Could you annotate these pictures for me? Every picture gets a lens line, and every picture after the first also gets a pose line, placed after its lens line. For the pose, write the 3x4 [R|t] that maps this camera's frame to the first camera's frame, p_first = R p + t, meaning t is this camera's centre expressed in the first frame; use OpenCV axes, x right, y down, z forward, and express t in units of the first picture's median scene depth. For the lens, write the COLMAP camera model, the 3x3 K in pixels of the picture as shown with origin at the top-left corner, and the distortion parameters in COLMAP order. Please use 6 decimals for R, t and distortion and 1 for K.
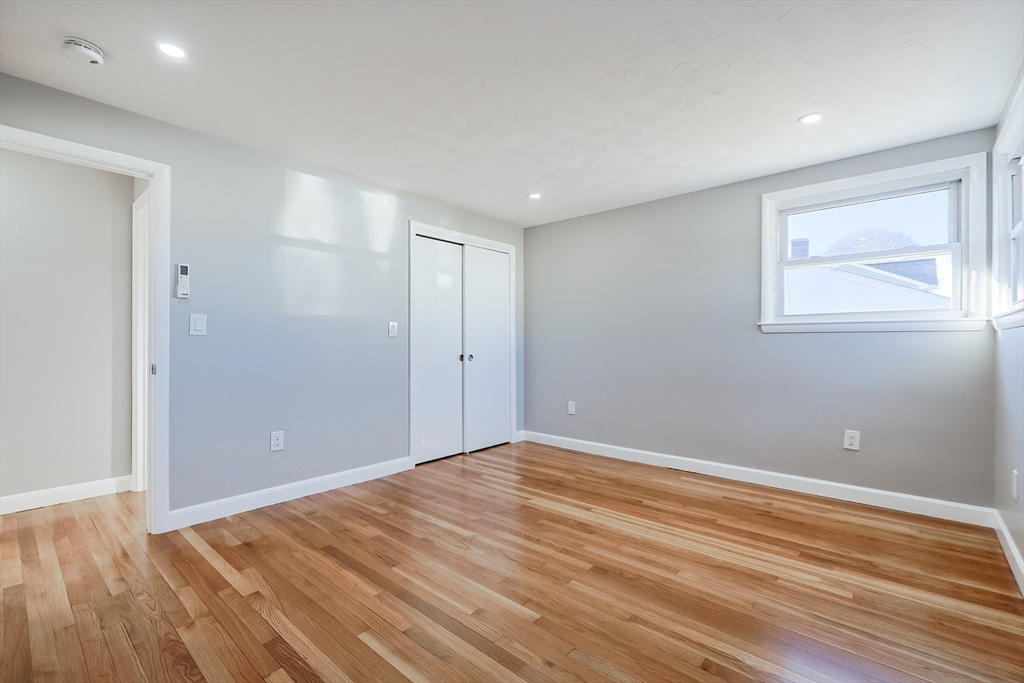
lens RADIAL K [[435.0, 0, 512.0], [0, 435.0, 341.5], [0, 0, 1]] dist [-0.002452, -0.000241]
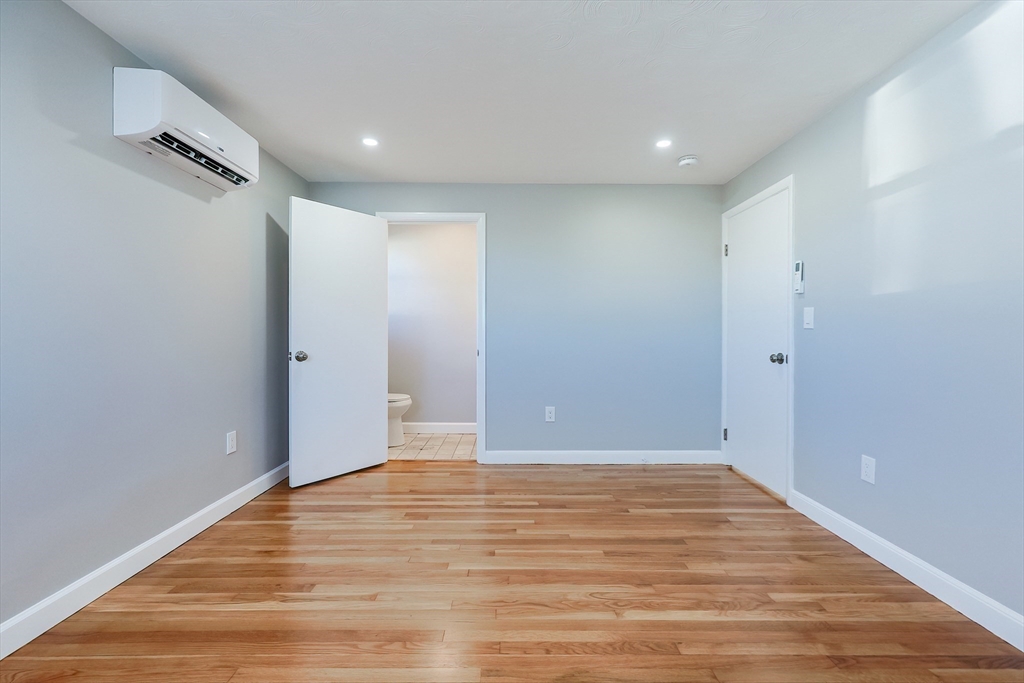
lens RADIAL K [[459.3, 0, 508.4], [0, 459.3, 335.4], [0, 0, 1]] dist [0.000194, -0.000181]
pose [[-0.759356, 0.003353, -0.650666, 0.437726], [0.004133, 0.999991, 0.000329, -0.002895], [0.650662, -0.002439, -0.759364, 1.196365]]
